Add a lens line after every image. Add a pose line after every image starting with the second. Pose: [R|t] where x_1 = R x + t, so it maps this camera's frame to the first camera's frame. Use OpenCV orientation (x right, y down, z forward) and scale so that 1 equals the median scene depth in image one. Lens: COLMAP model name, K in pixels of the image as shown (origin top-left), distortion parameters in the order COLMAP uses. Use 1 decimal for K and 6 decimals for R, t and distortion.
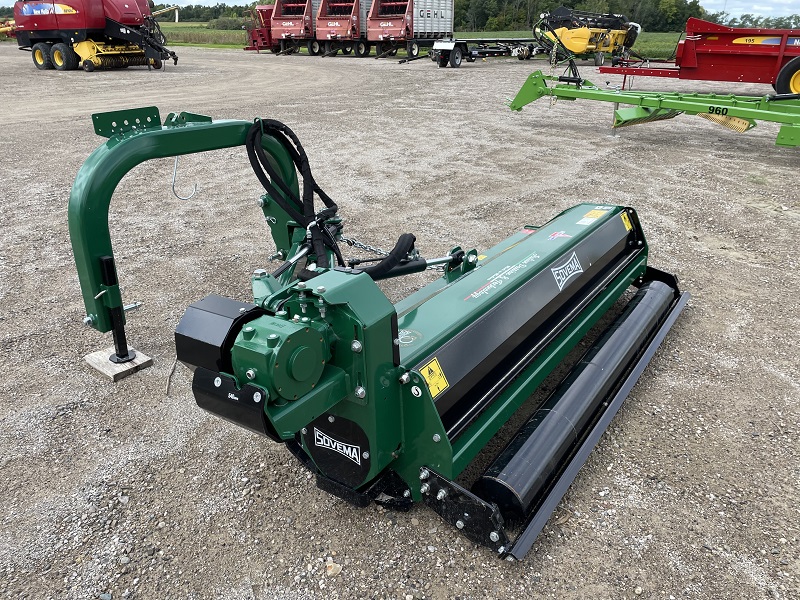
lens RADIAL K [[614.6, 0, 400.0], [0, 614.6, 300.0], [0, 0, 1]] dist [0.079122, -0.110260]
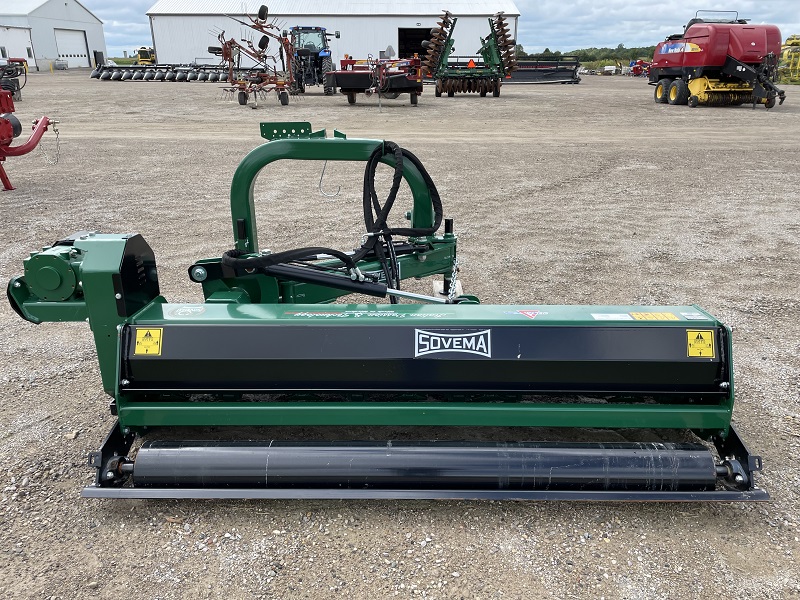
lens RADIAL K [[601.1, 0, 400.0], [0, 601.1, 300.0], [0, 0, 1]] dist [0.076130, -0.100807]
pose [[0.556655, 0.295073, -0.776574, 0.169679], [-0.330313, 0.936339, 0.119008, -0.035289], [0.762253, 0.190266, 0.618684, 0.085718]]
